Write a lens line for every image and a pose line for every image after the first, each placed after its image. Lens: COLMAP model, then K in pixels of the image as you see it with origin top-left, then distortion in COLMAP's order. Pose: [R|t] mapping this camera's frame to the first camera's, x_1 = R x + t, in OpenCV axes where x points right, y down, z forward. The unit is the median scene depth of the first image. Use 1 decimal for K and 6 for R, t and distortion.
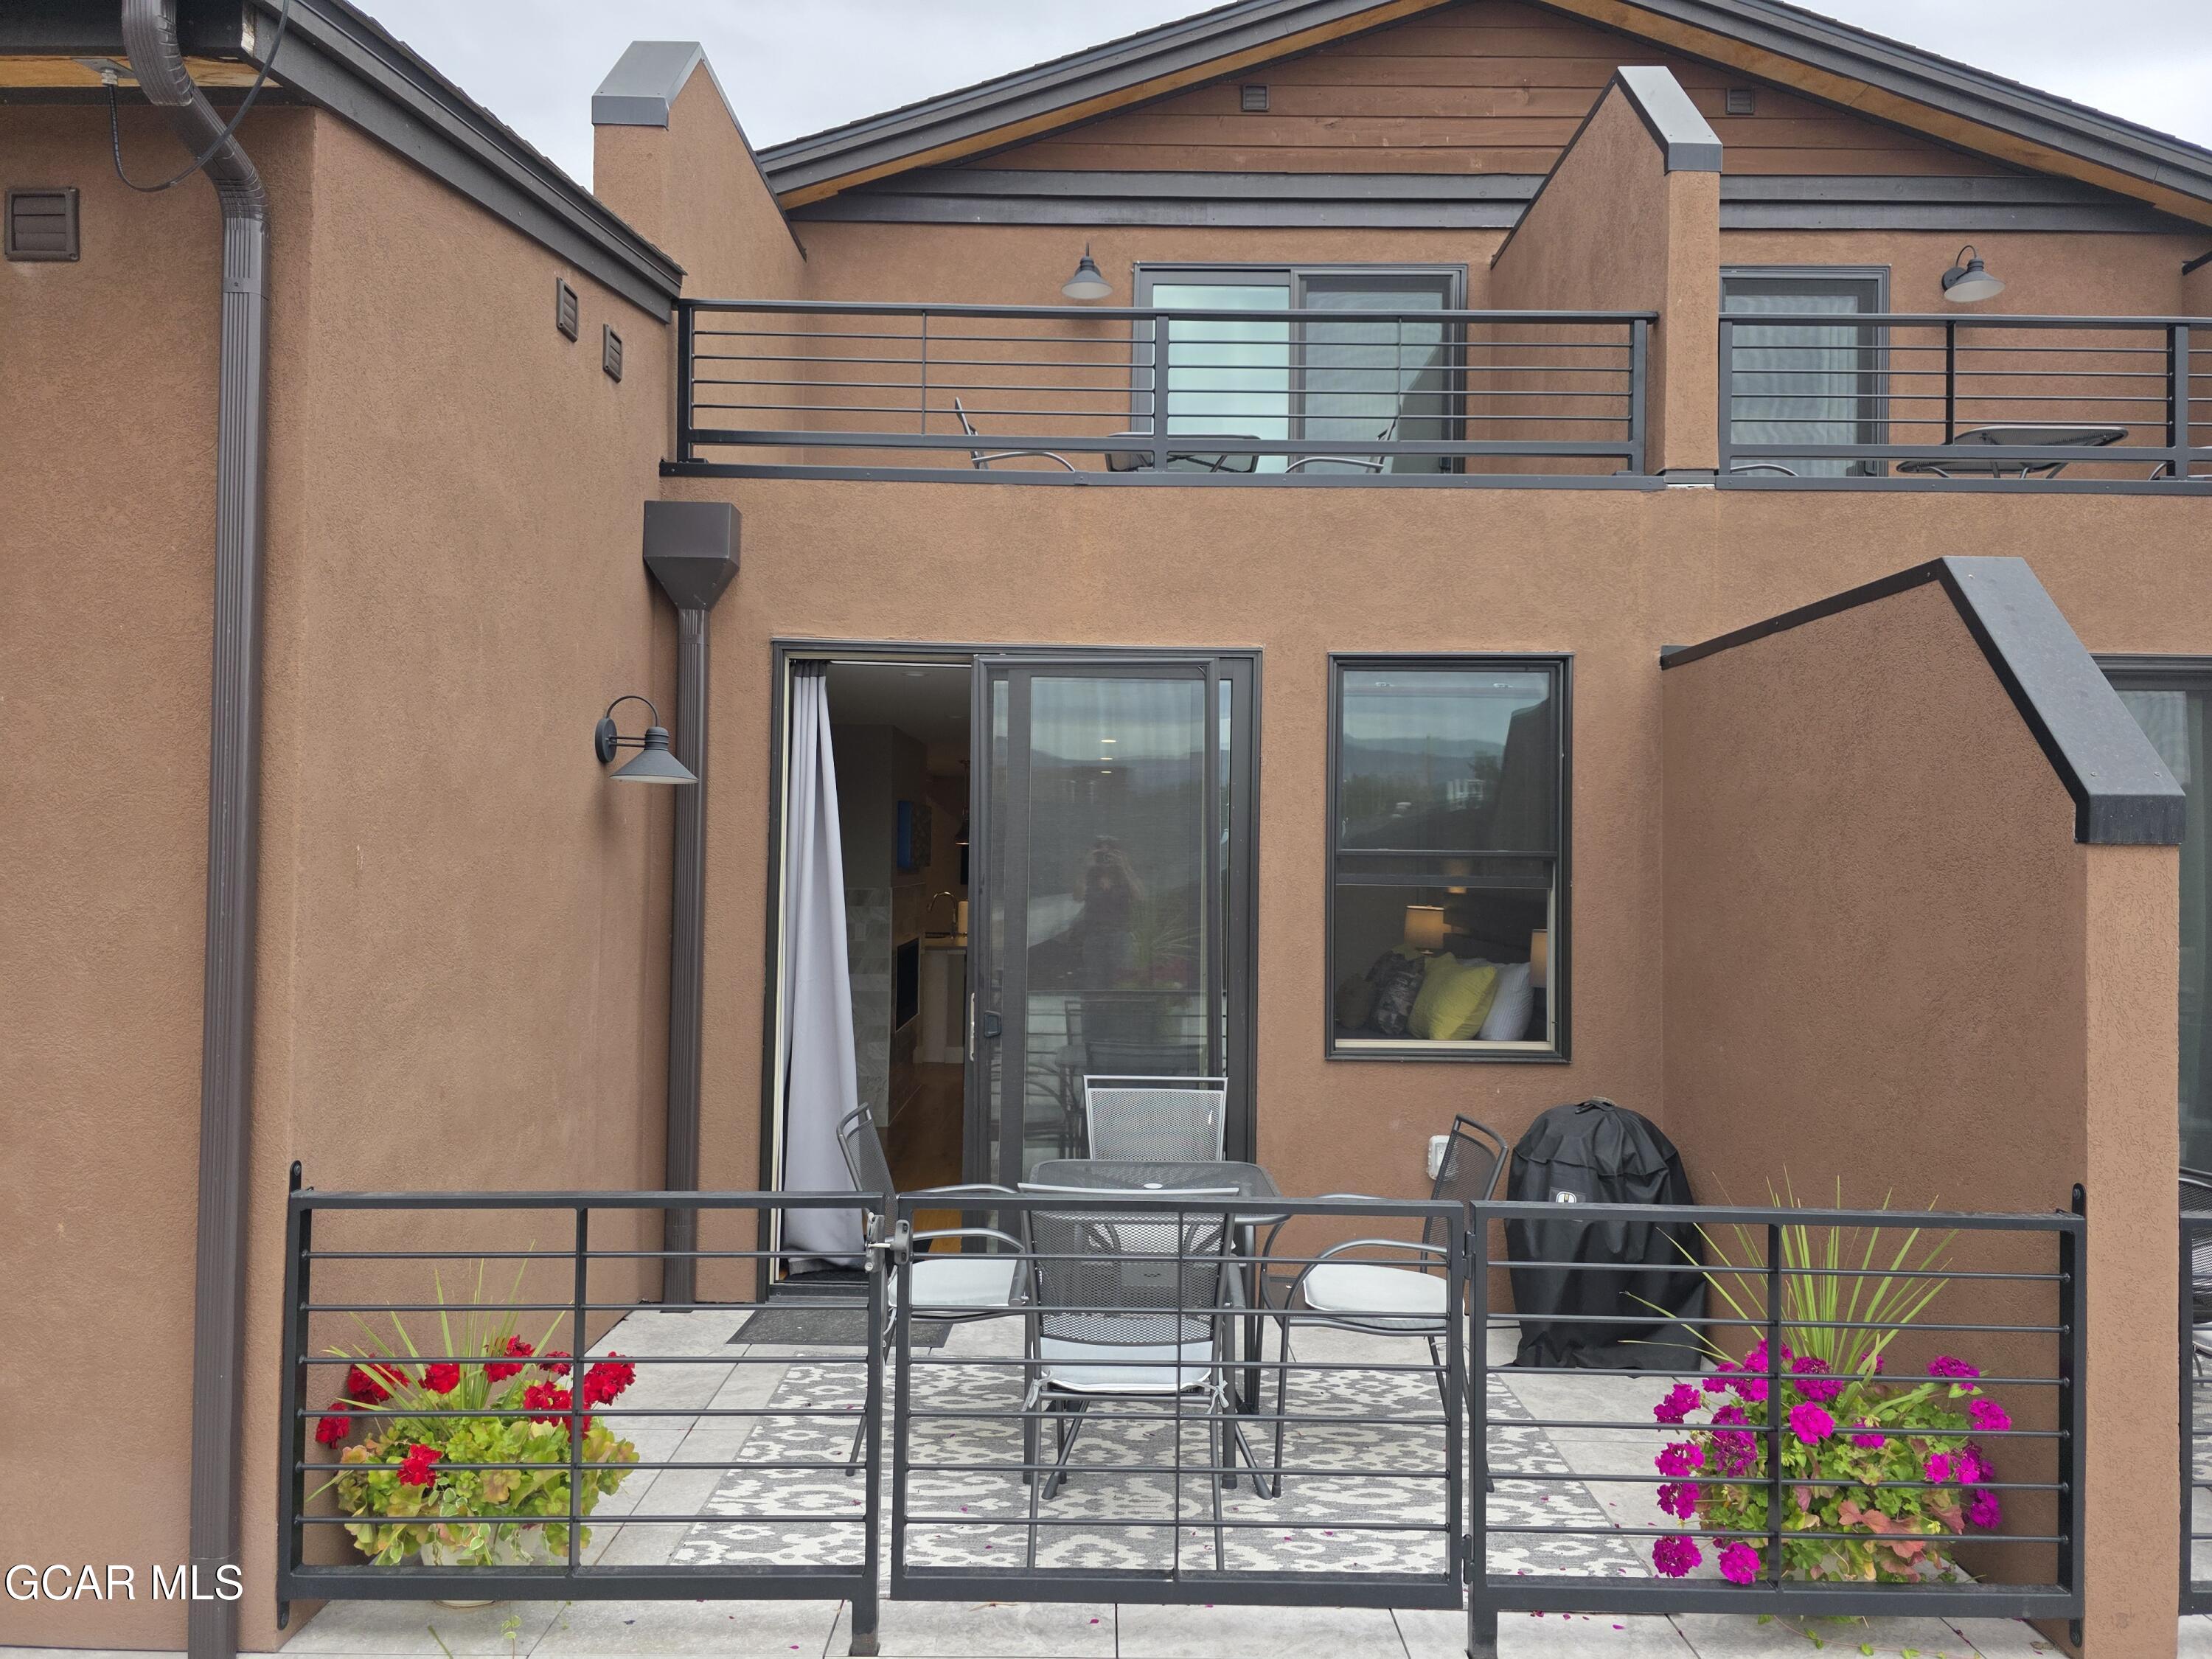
lens RADIAL K [[1494.9, 0, 1097.8], [0, 1494.9, 825.6], [0, 0, 1]] dist [0.052644, -0.037045]
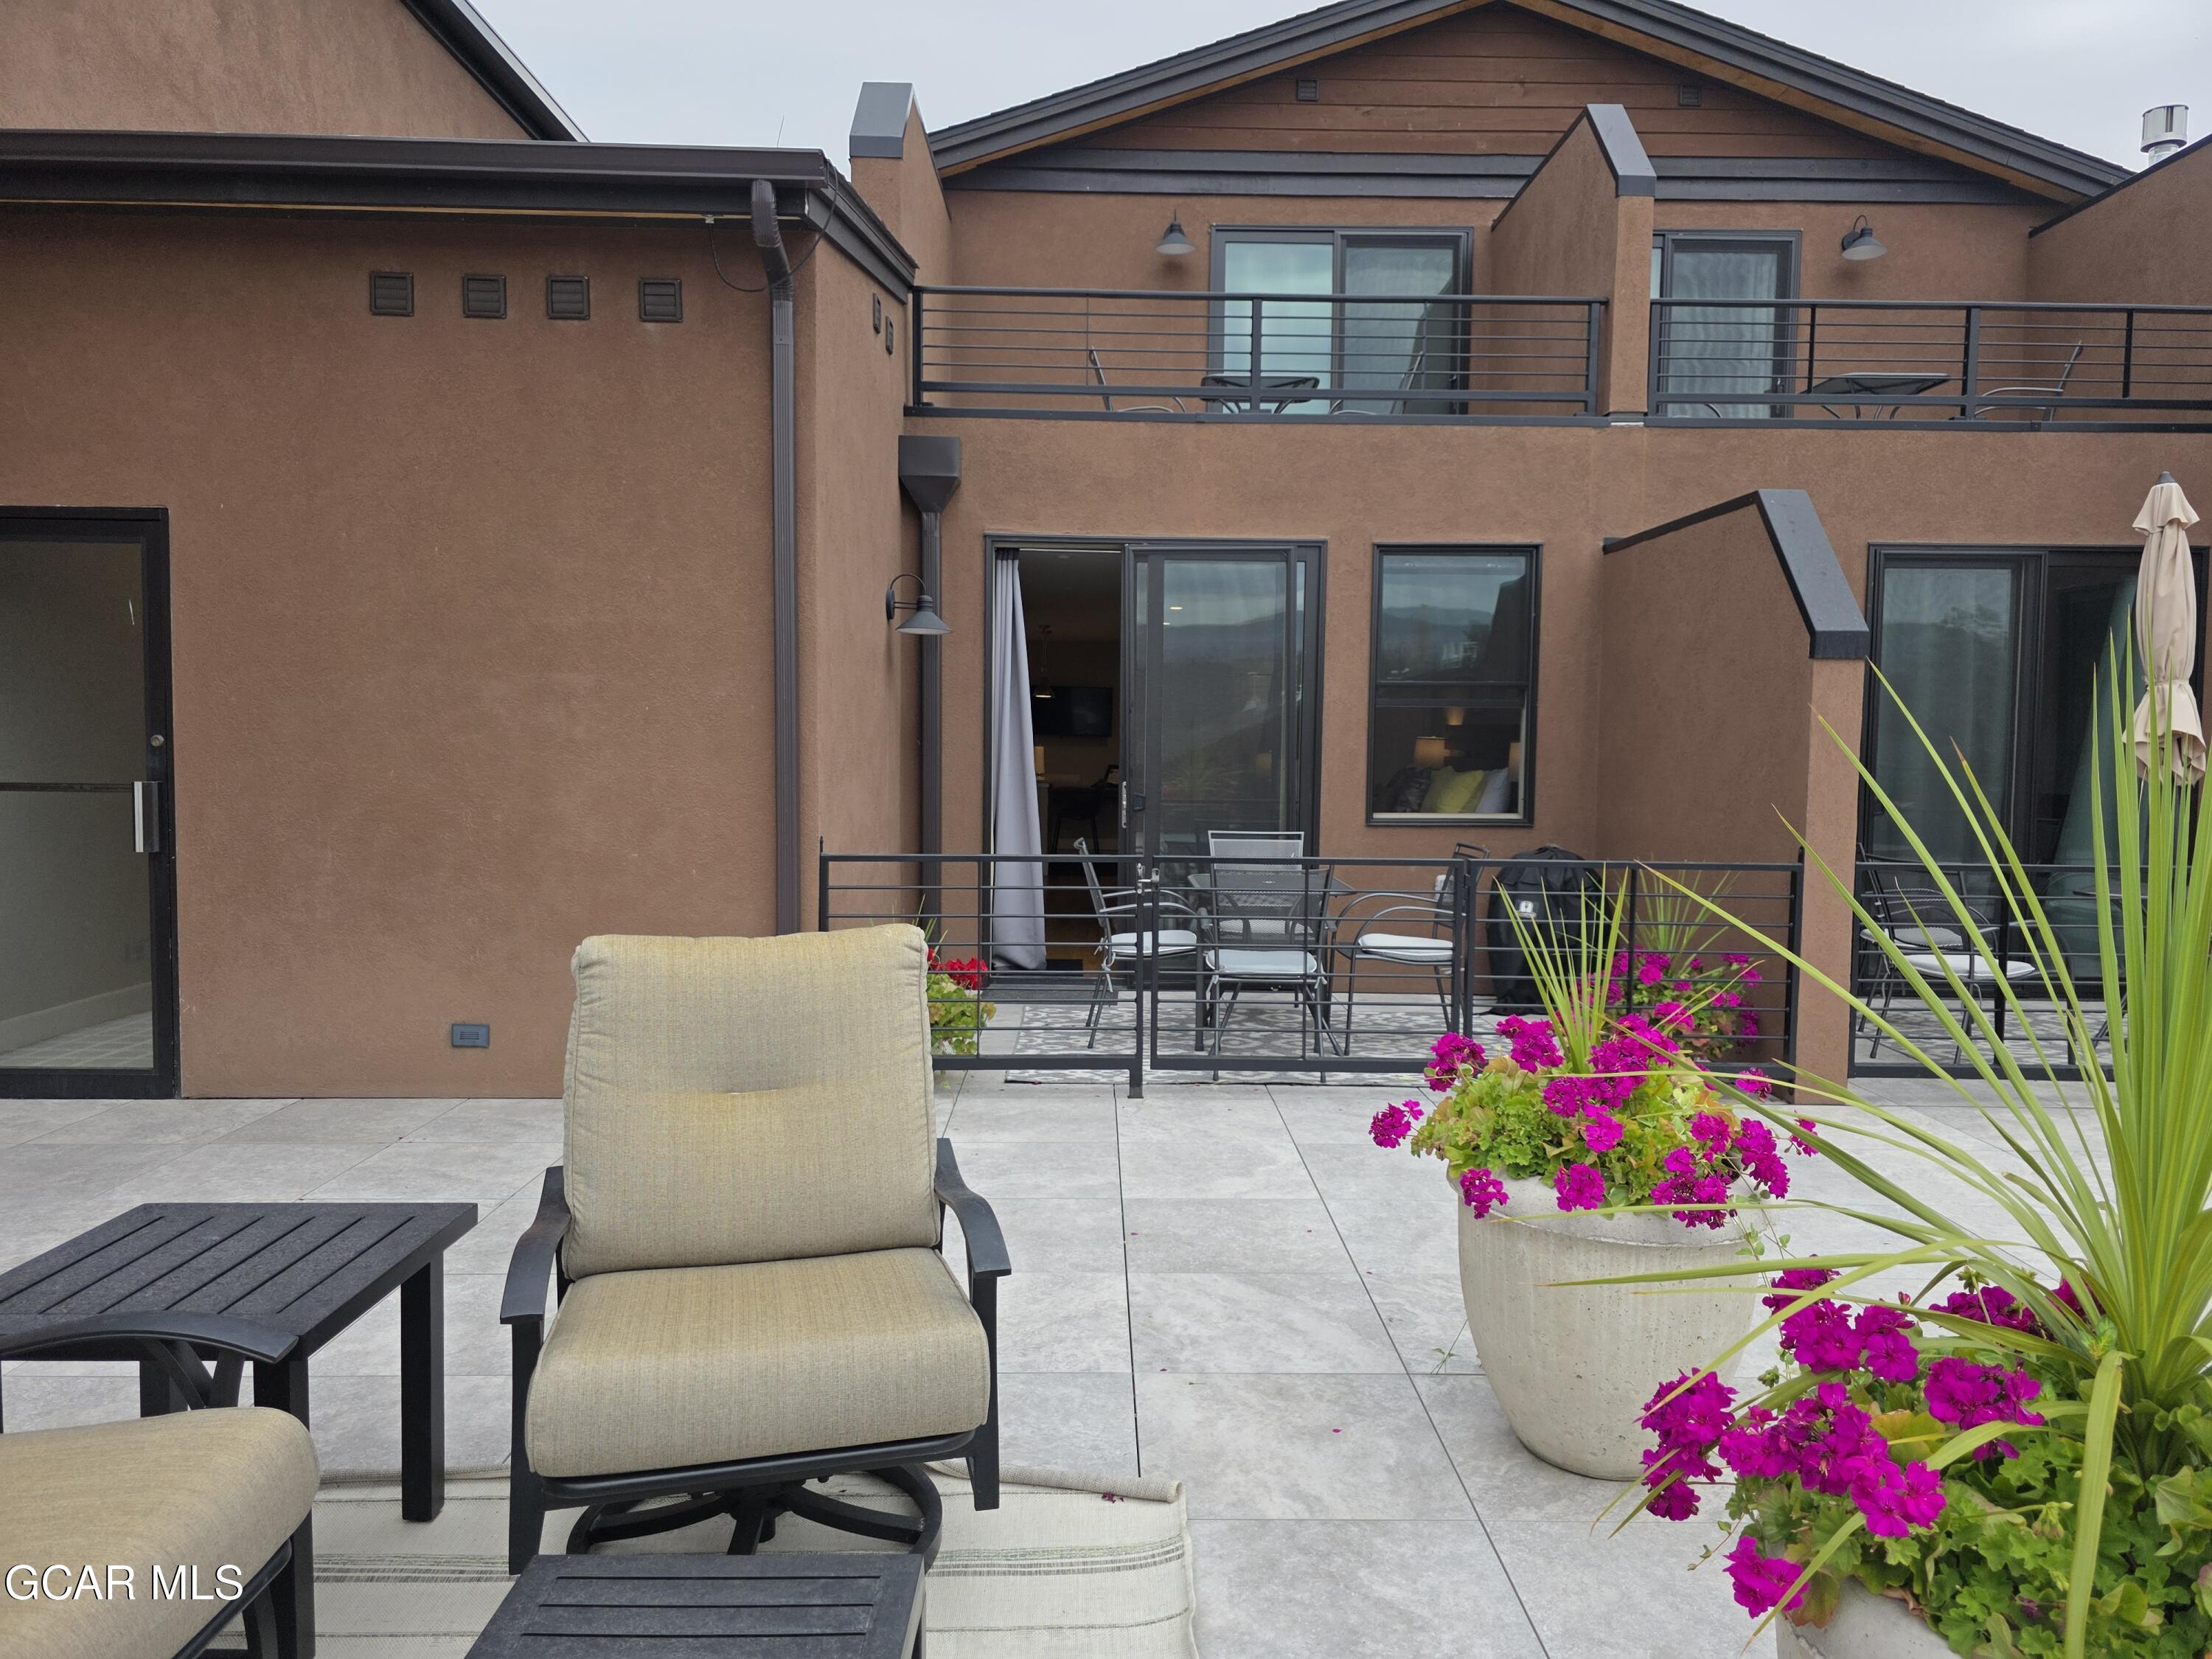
lens RADIAL K [[1494.9, 0, 1114.5], [0, 1494.9, 825.6], [0, 0, 1]] dist [0.052644, -0.037045]
pose [[0.999834, -0.002385, 0.018090, -0.117836], [0.000854, 0.996453, 0.084151, 0.032729], [-0.018226, -0.084122, 0.996289, -0.440552]]
